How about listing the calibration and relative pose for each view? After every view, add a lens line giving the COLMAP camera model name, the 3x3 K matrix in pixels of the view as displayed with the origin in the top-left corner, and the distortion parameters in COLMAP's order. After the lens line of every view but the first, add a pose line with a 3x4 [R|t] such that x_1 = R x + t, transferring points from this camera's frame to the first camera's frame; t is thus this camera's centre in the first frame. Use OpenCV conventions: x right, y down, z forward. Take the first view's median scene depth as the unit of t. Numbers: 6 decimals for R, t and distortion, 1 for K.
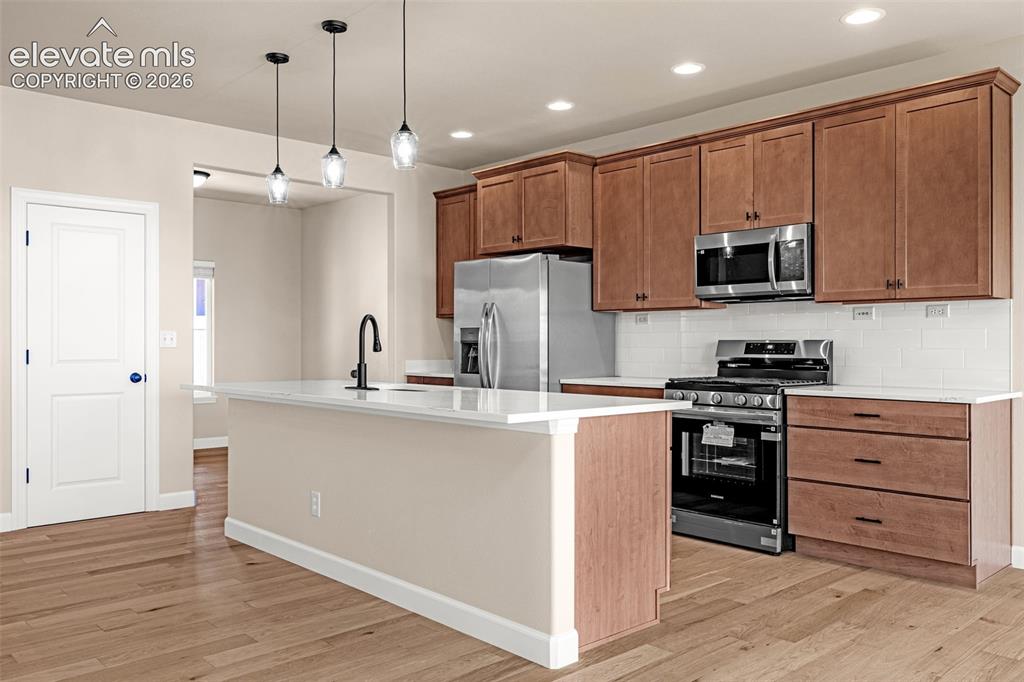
lens RADIAL K [[815.4, 0, 512.0], [0, 815.4, 341.0], [0, 0, 1]] dist [-0.016803, -0.002771]
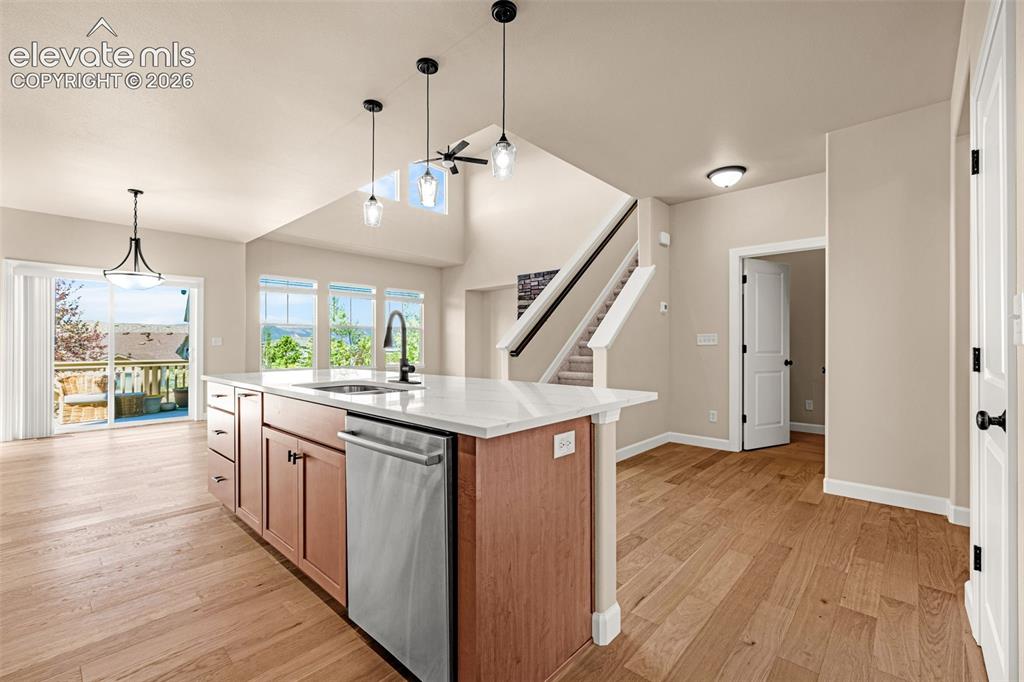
lens RADIAL K [[437.2, 0, 512.0], [0, 437.2, 341.0], [0, 0, 1]] dist [0.000148, -0.000008]
pose [[0.996698, -0.002318, 0.081160, 0.061450], [0.002197, 0.999996, 0.001579, 0.011063], [-0.081163, -0.001396, 0.996700, 0.541236]]
